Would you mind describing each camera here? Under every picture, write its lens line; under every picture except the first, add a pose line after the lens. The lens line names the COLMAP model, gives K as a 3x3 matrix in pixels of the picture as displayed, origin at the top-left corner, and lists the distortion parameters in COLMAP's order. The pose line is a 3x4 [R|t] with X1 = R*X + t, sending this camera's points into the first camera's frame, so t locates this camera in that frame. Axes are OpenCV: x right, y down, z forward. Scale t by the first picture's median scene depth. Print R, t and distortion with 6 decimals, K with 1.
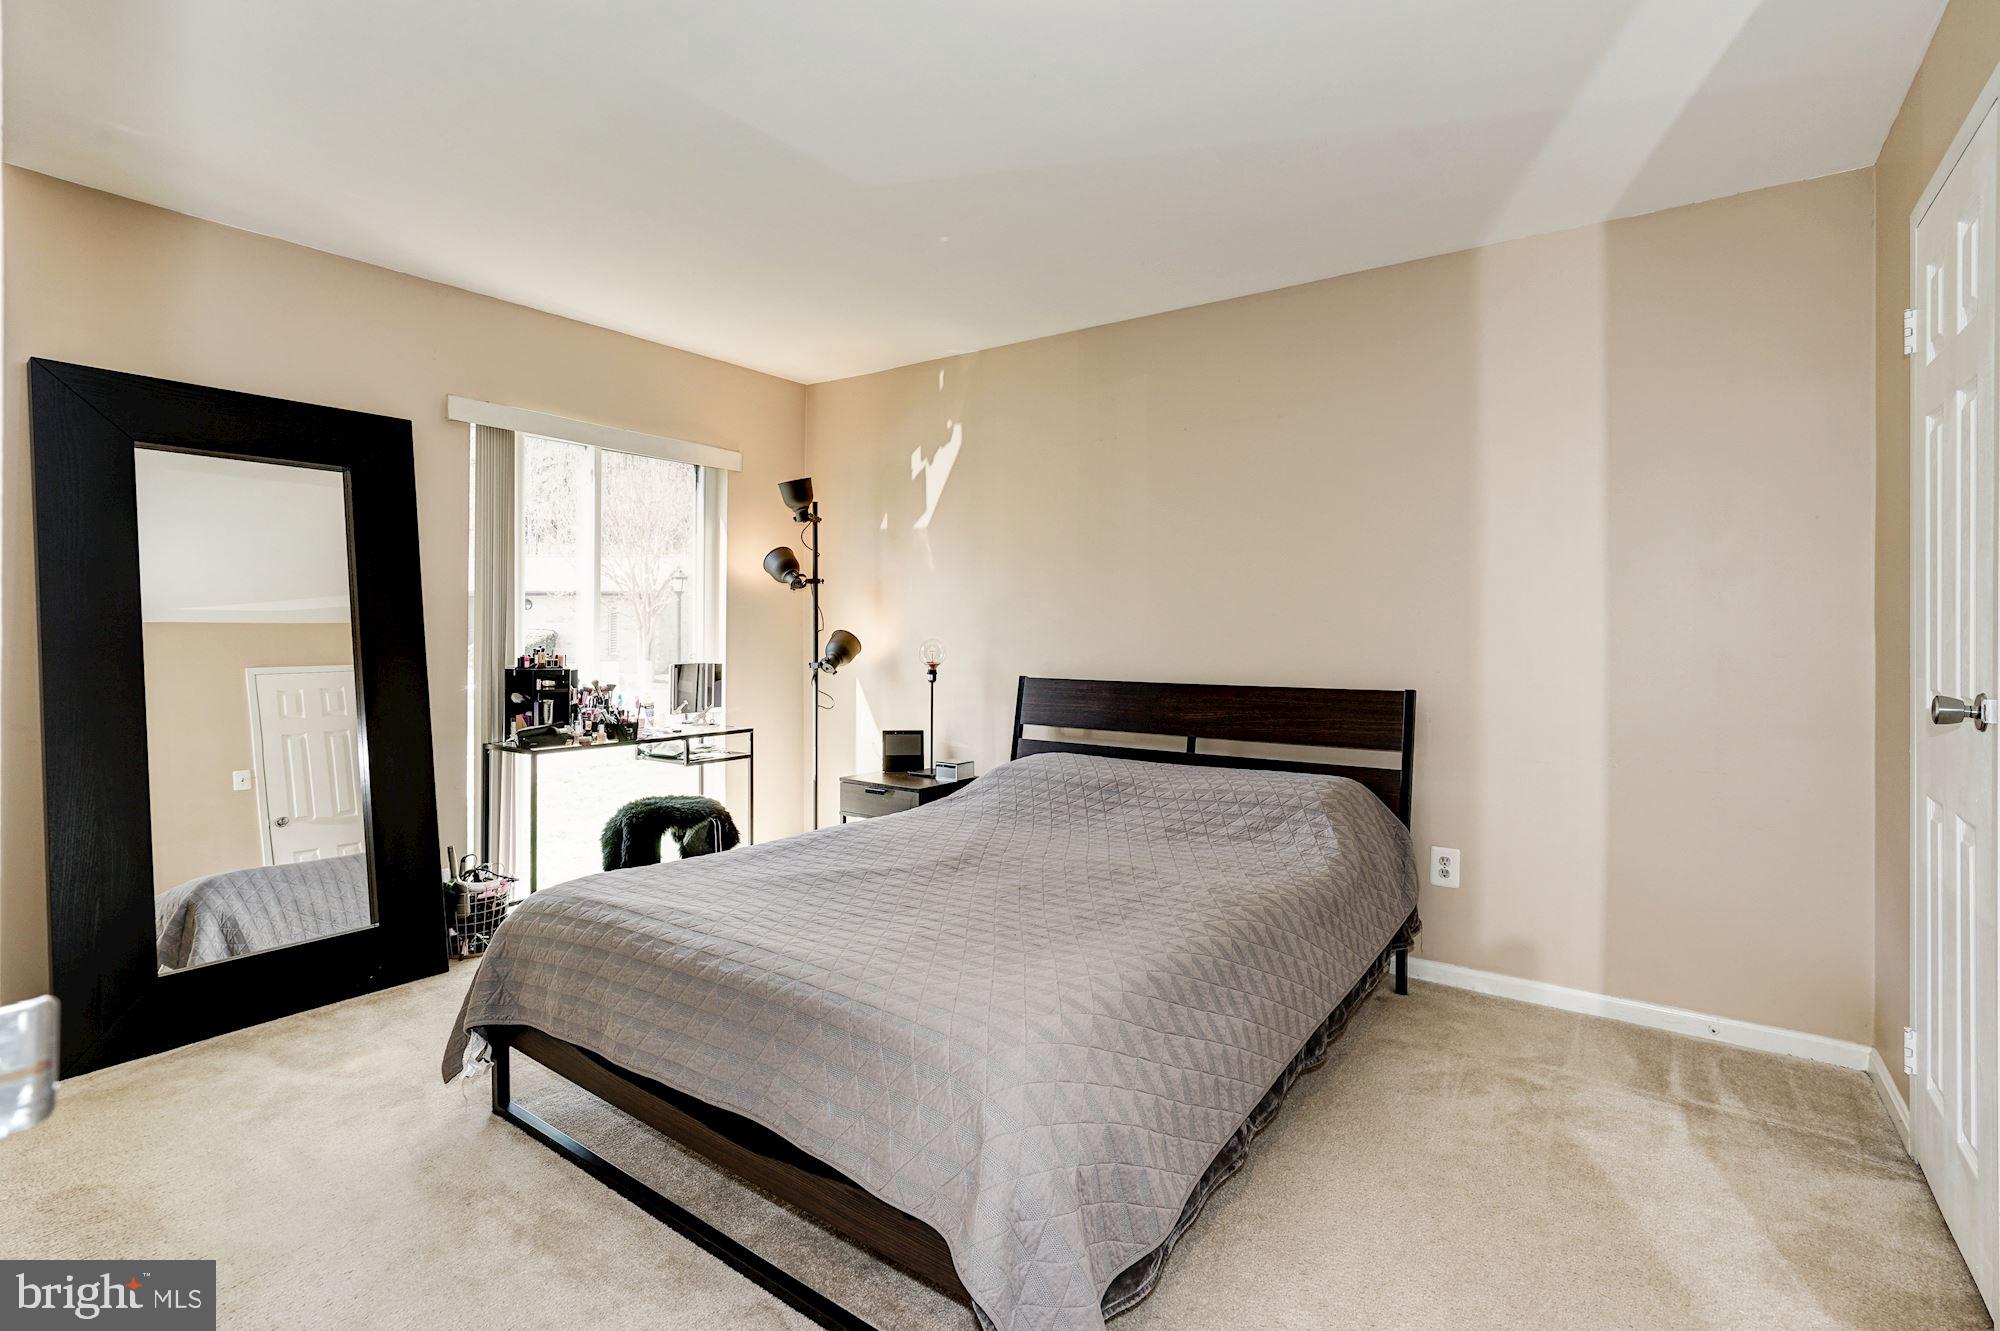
lens RADIAL K [[971.1, 0, 1011.7], [0, 971.1, 629.5], [0, 0, 1]] dist [-0.044522, 0.028844]
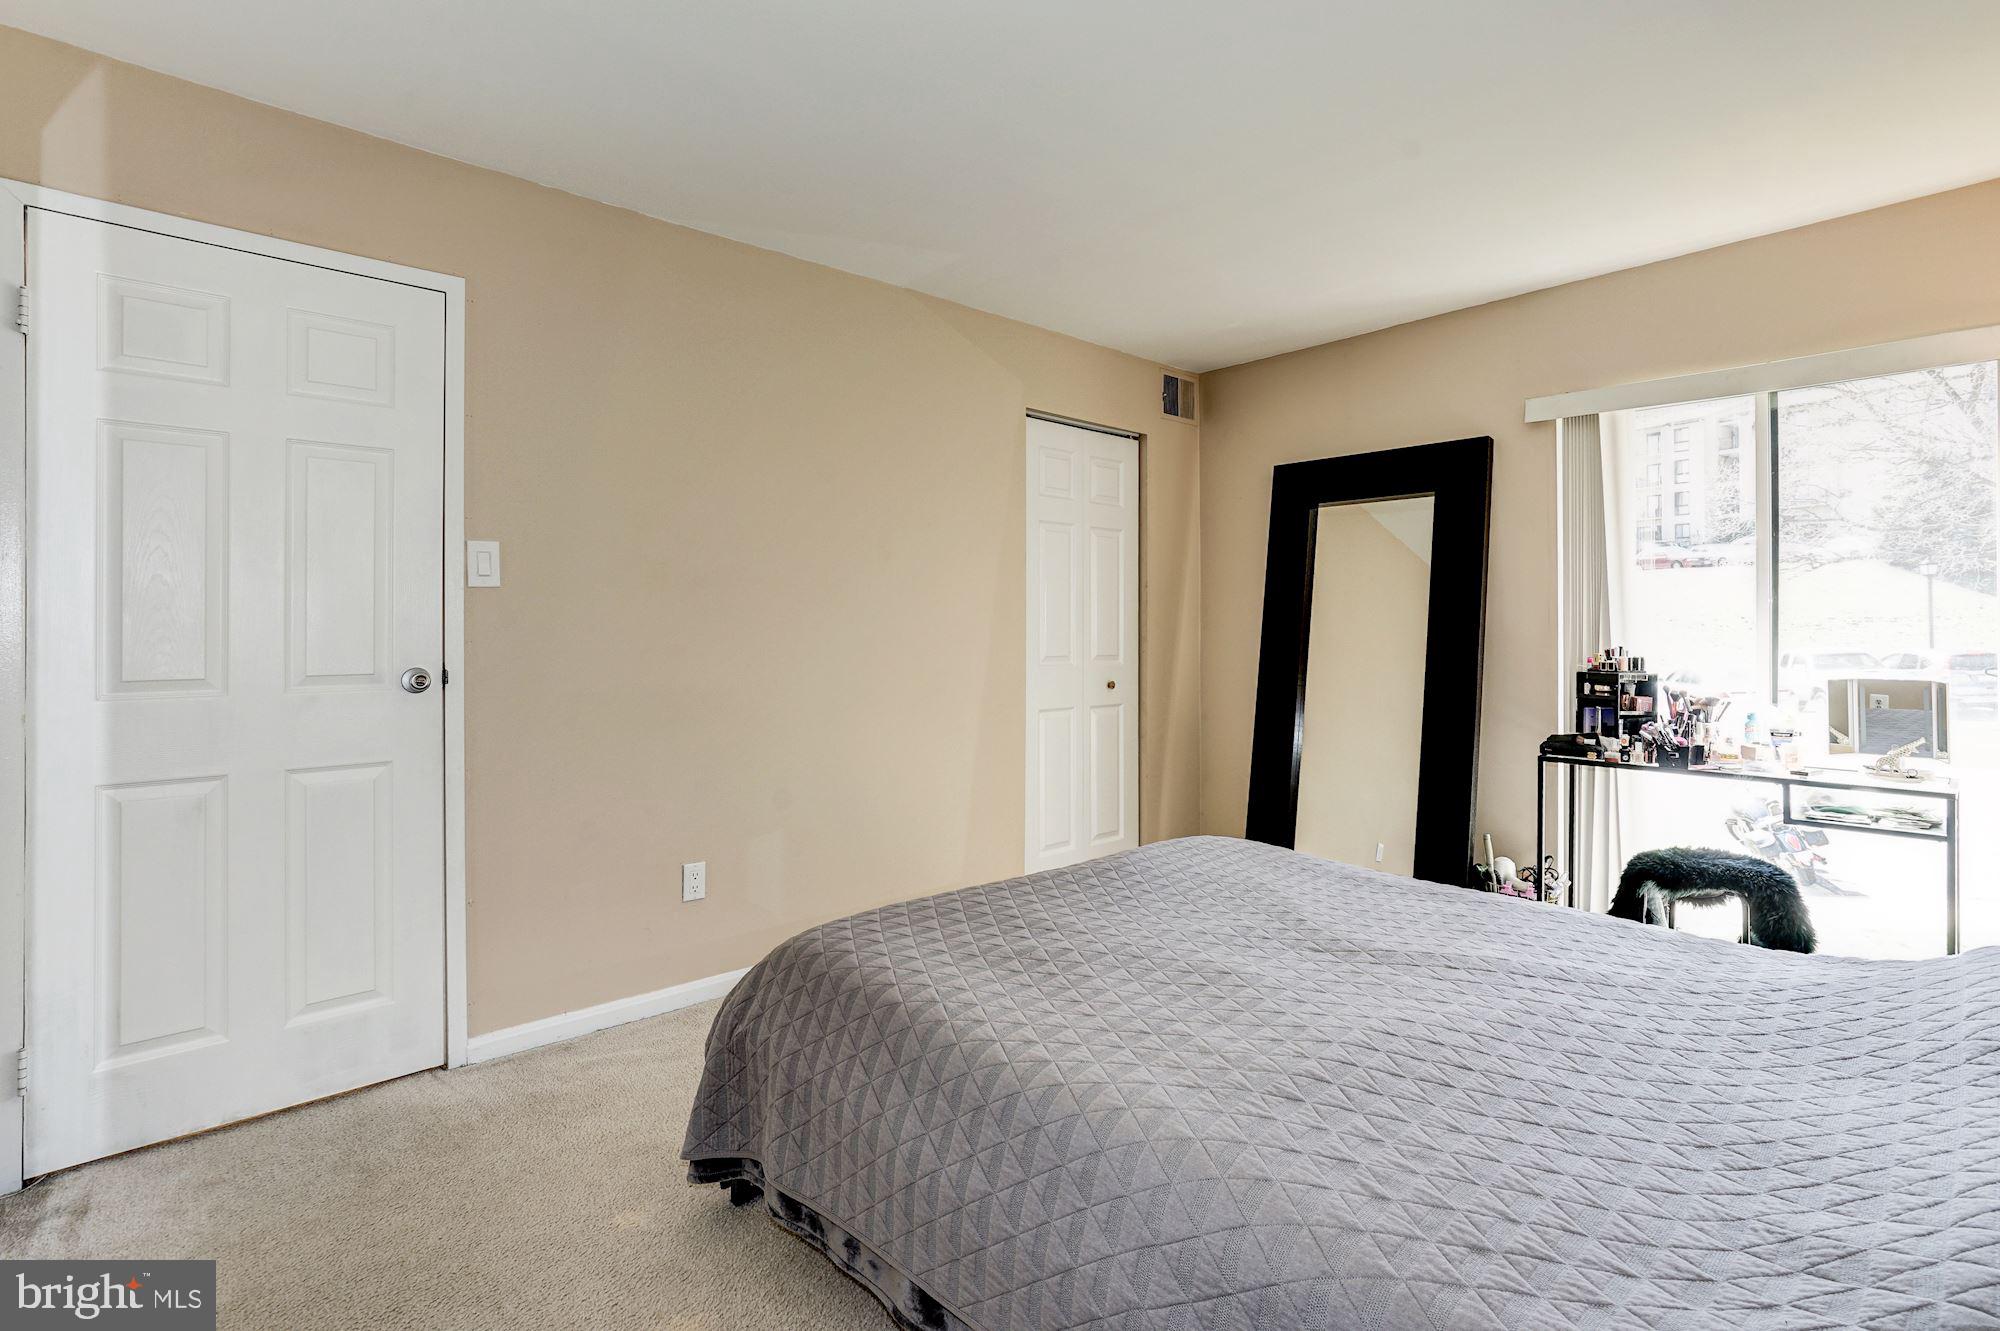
lens RADIAL K [[971.1, 0, 1011.7], [0, 971.1, 629.5], [0, 0, 1]] dist [-0.044522, 0.028844]
pose [[-0.229808, -0.002327, -0.973233, 0.503831], [0.002242, 0.999993, -0.002921, 0.002610], [0.973233, -0.002853, -0.229801, 0.667600]]
